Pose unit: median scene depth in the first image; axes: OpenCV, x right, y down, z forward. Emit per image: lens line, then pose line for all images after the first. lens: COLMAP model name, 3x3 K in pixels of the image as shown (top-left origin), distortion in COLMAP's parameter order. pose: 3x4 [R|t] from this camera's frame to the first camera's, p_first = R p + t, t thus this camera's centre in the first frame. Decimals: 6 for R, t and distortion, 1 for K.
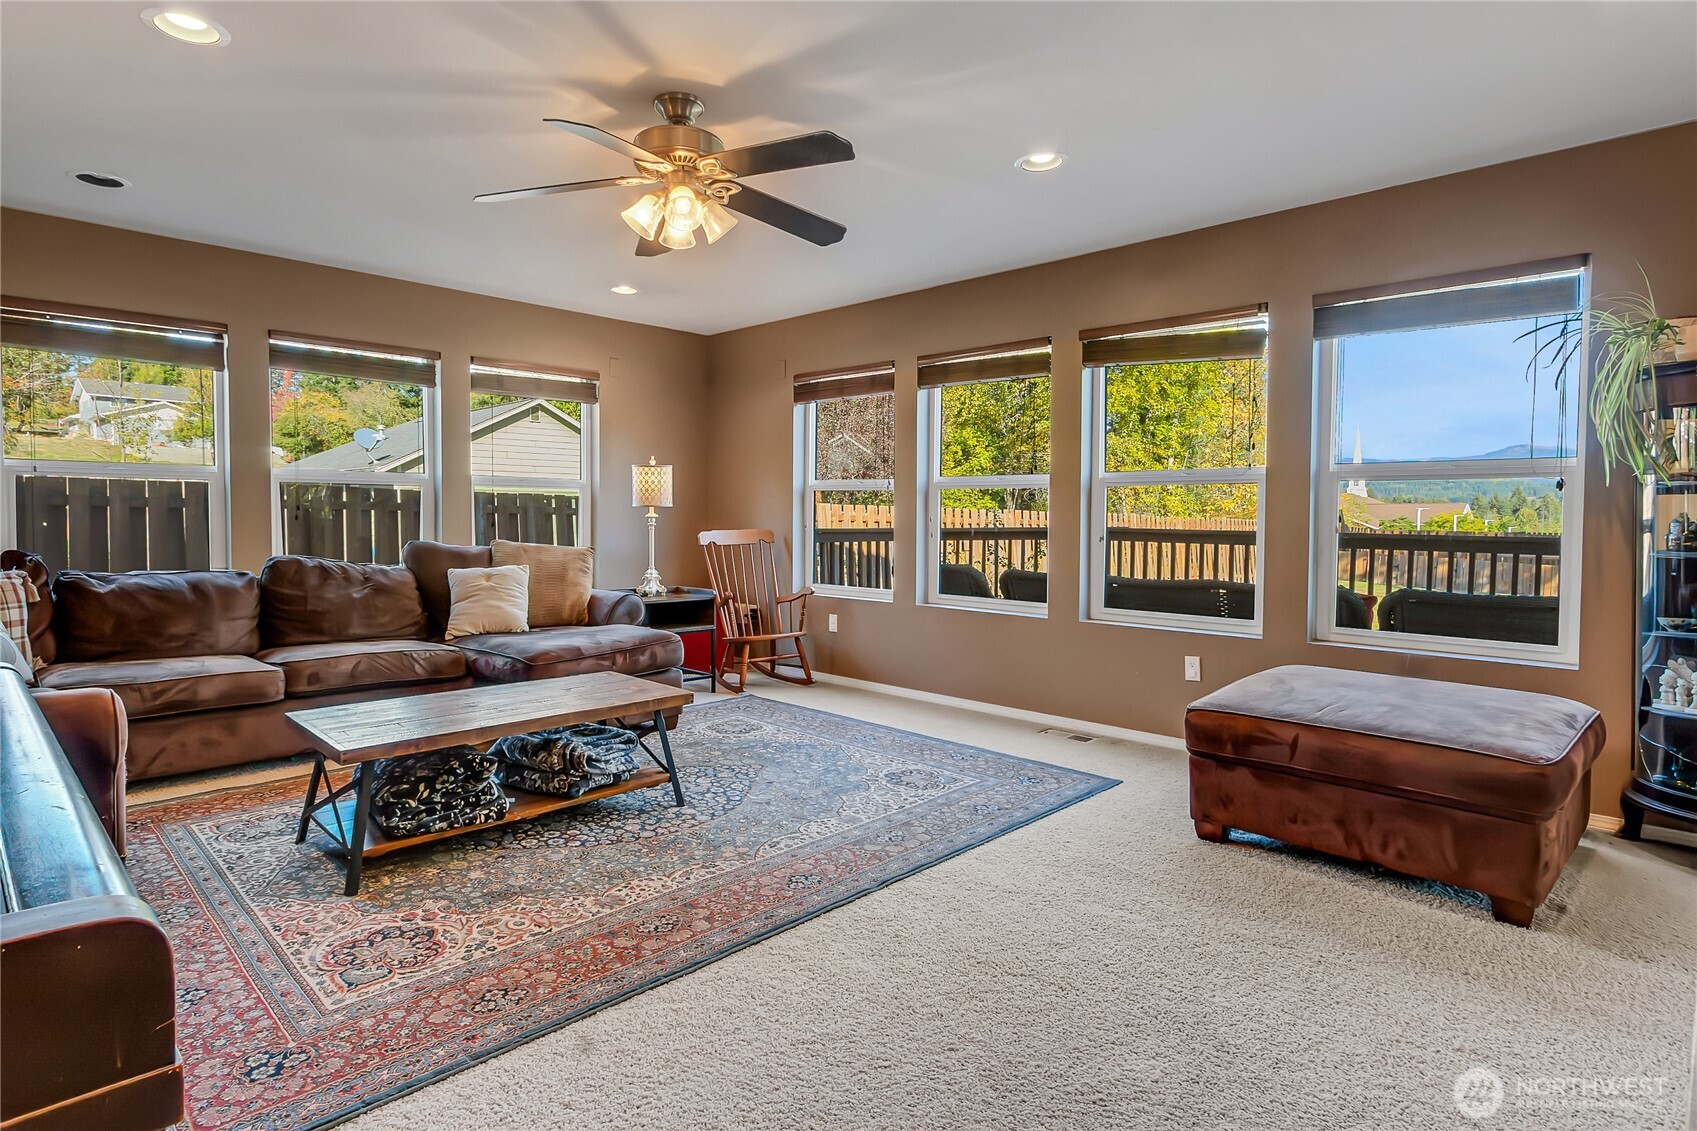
lens RADIAL K [[893.2, 0, 807.6], [0, 893.2, 545.8], [0, 0, 1]] dist [0.007443, -0.005161]
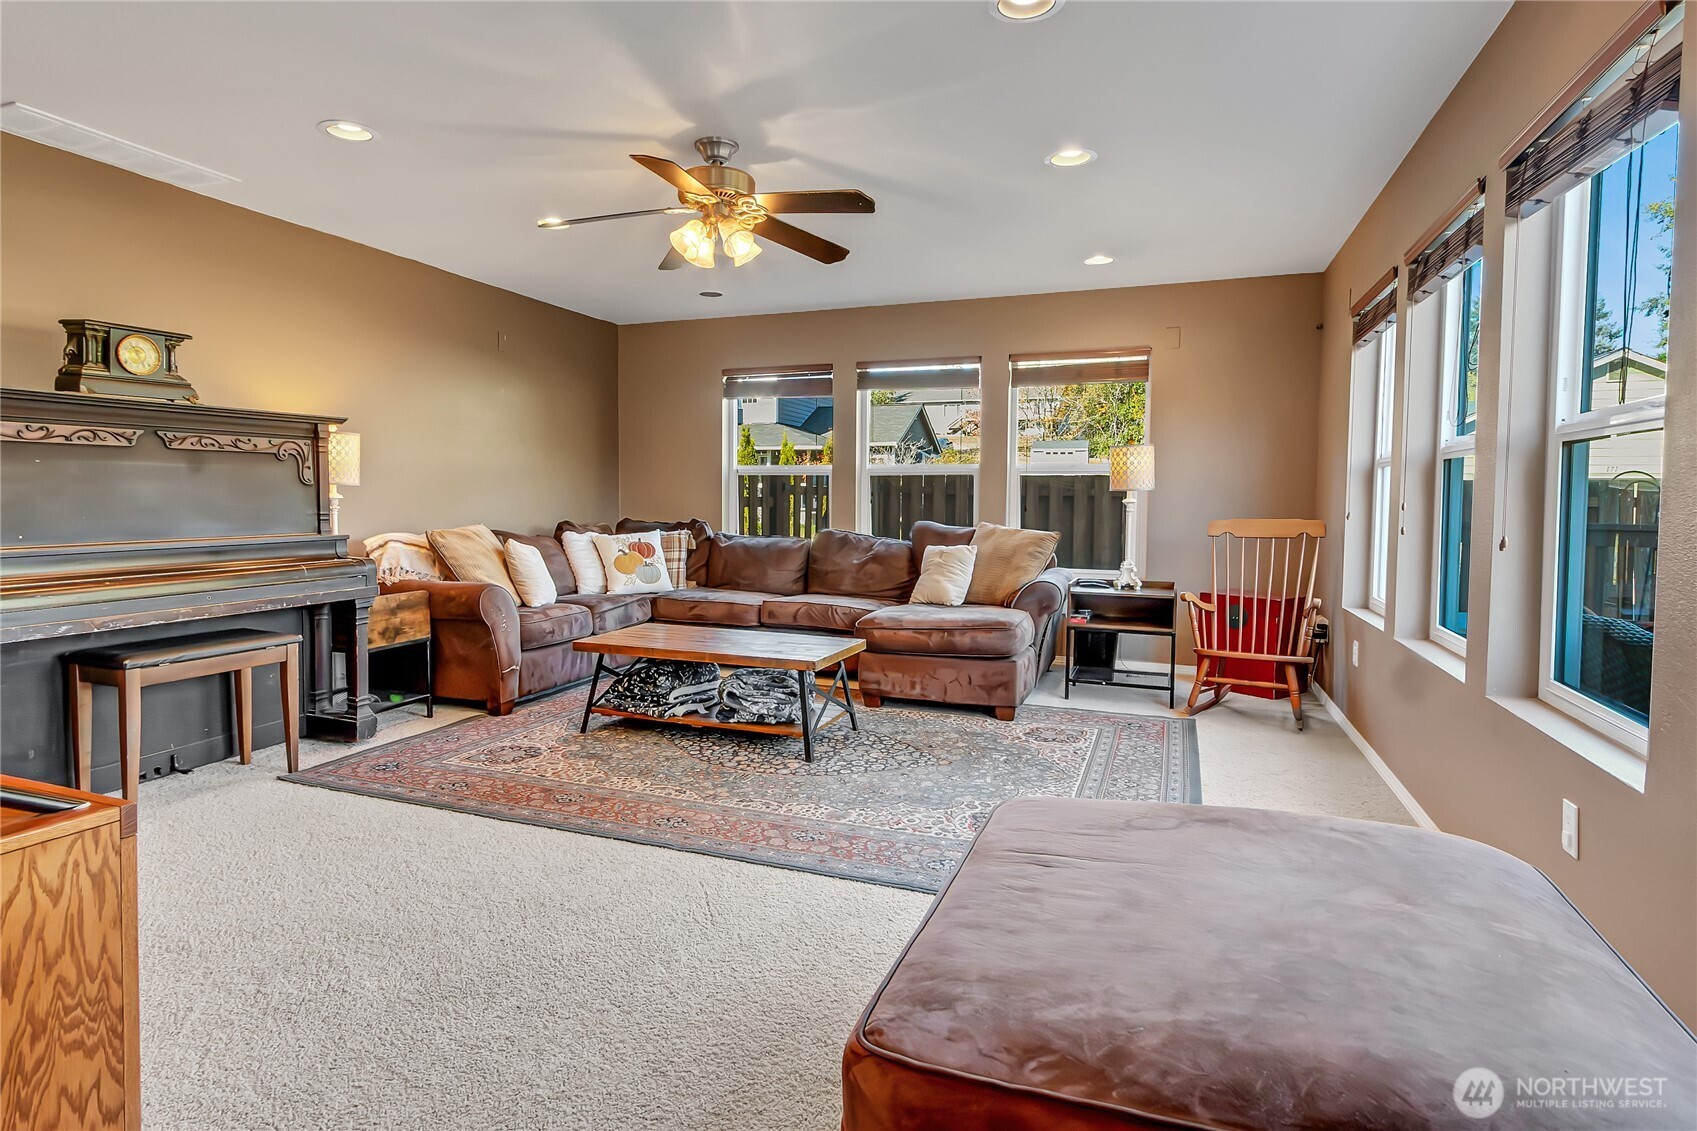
lens RADIAL K [[893.2, 0, 840.7], [0, 893.2, 557.1], [0, 0, 1]] dist [0.007443, -0.005161]
pose [[0.415728, 0.059463, -0.907543, 0.900435], [-0.038412, 0.998118, 0.047802, -0.016508], [0.908678, 0.014988, 0.417230, 0.596069]]
